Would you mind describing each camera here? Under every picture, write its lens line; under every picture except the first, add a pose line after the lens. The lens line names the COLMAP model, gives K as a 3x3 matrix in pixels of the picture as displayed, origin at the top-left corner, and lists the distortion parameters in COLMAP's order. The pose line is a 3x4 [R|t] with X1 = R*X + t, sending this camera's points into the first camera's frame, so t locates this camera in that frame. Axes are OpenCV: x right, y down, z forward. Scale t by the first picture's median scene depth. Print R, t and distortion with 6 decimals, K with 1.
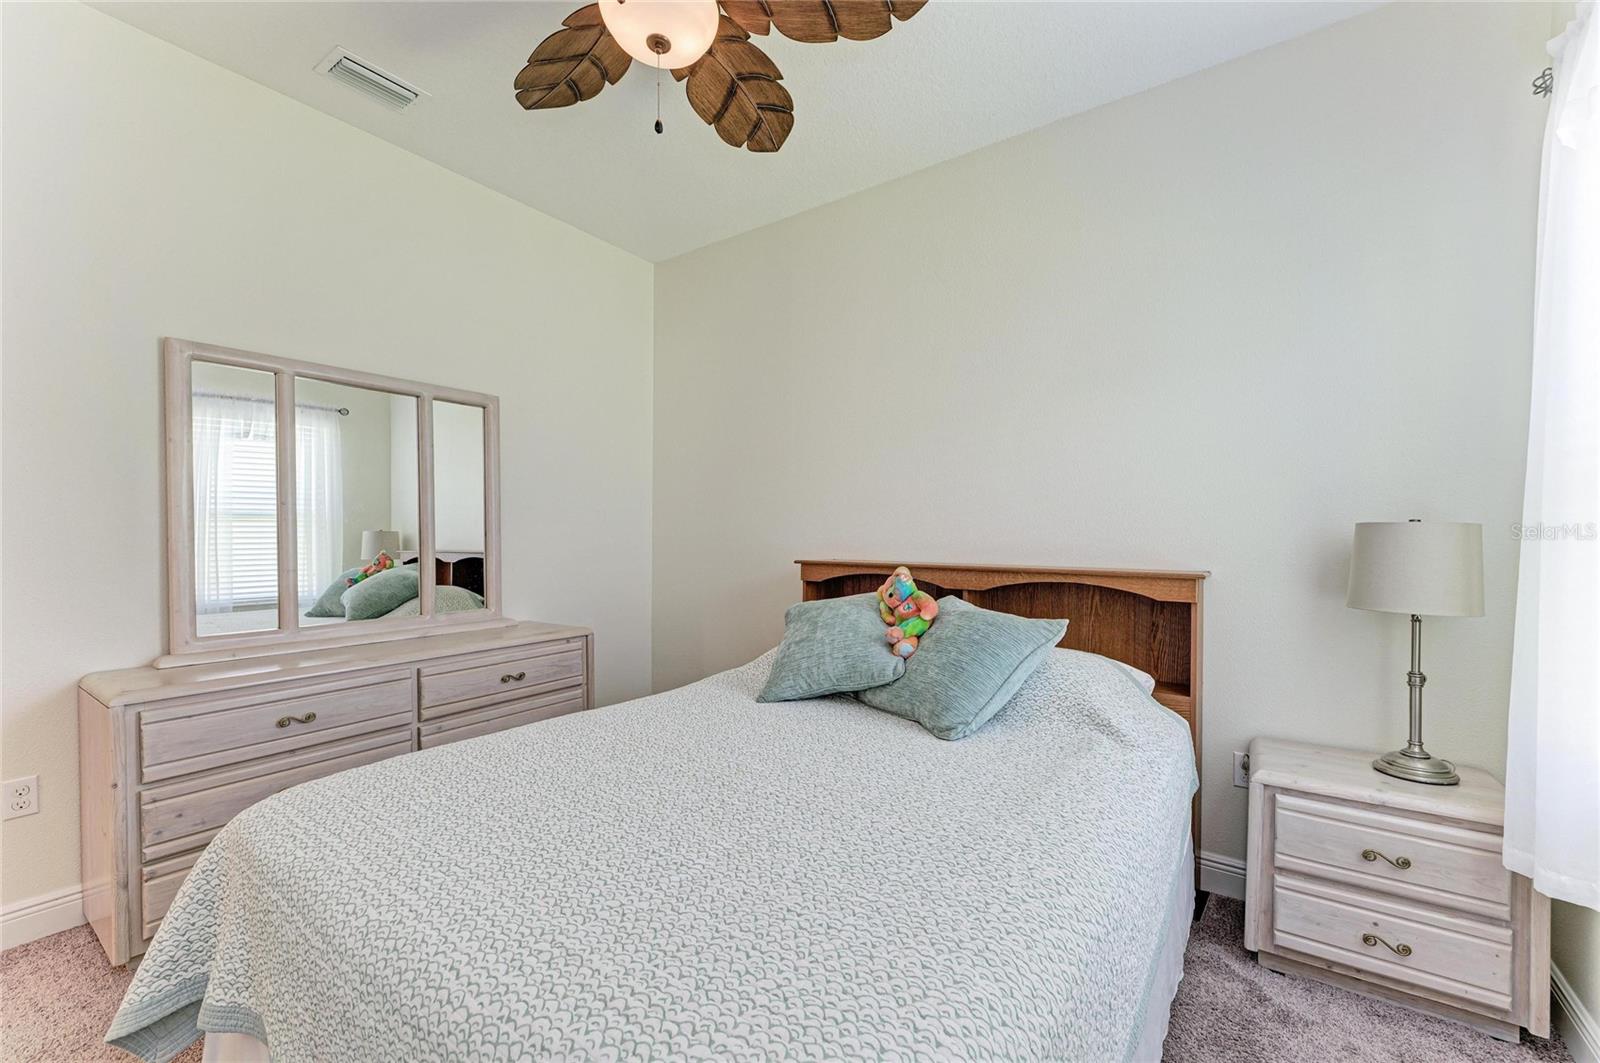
lens RADIAL K [[635.3, 0, 800.0], [0, 635.3, 531.5], [0, 0, 1]] dist [0.001015, 0.000015]
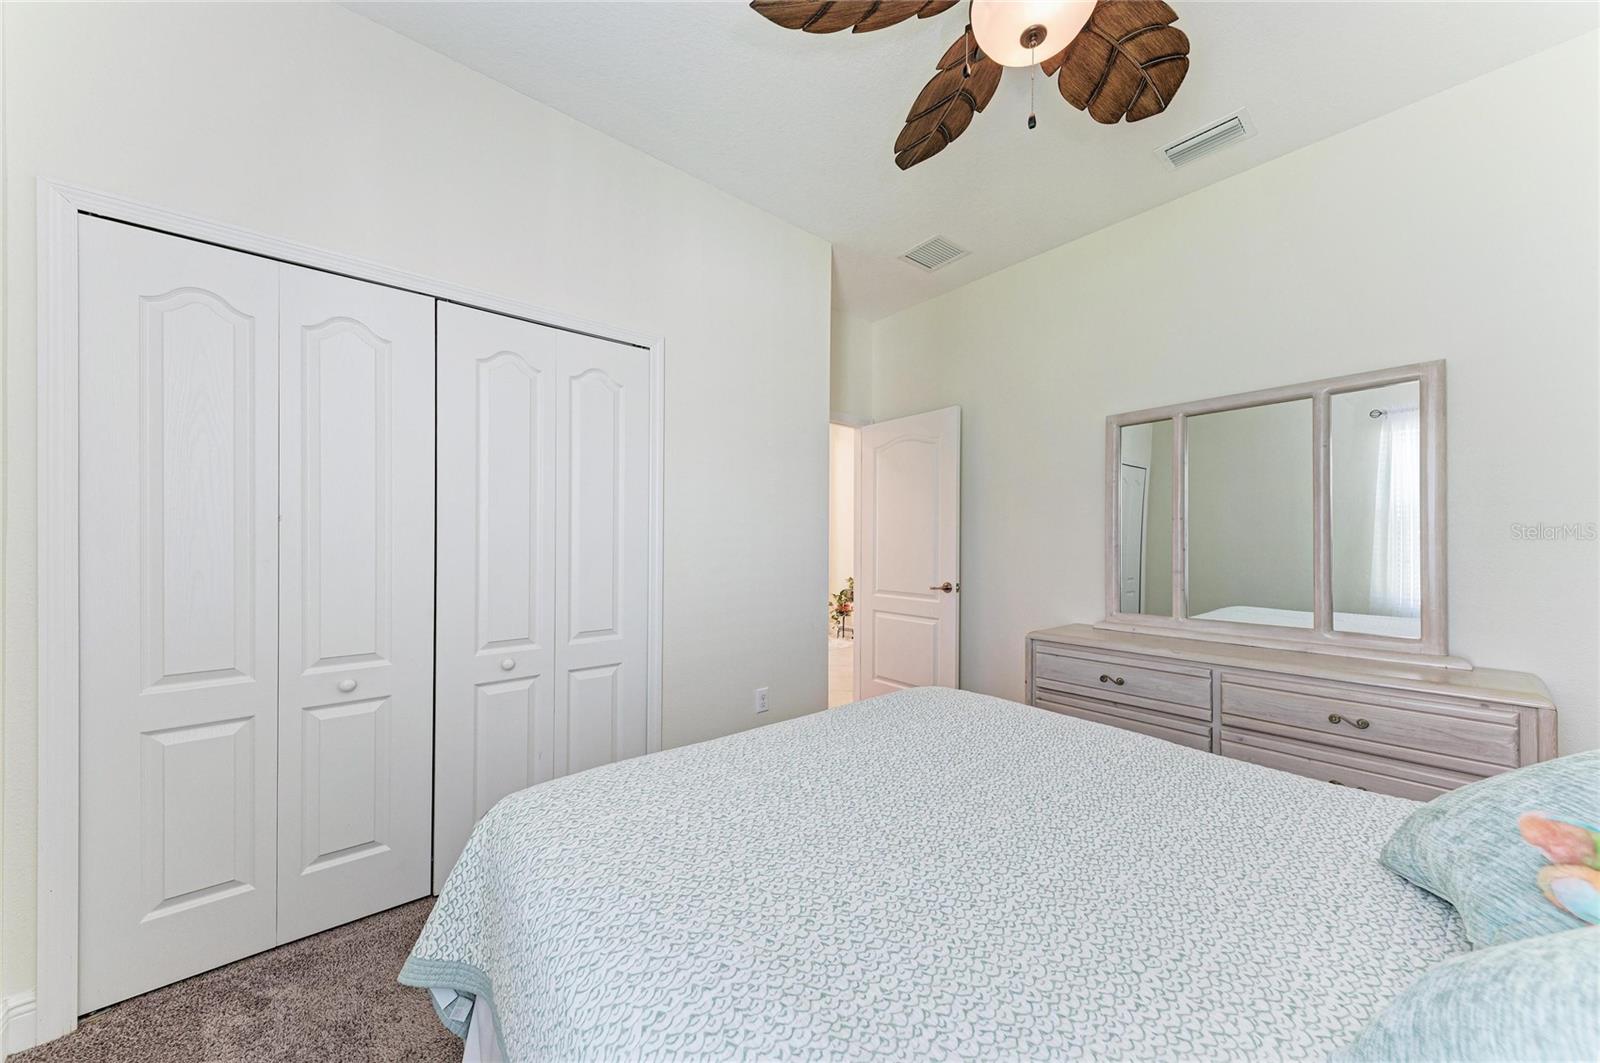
lens RADIAL K [[550.2, 0, 811.2], [0, 550.2, 538.7], [0, 0, 1]] dist [-0.001253, -0.000209]
pose [[-0.224243, -0.002642, -0.974530, 0.454727], [0.004362, 0.999984, -0.003715, -0.003434], [0.974523, -0.005084, -0.224228, 0.587128]]
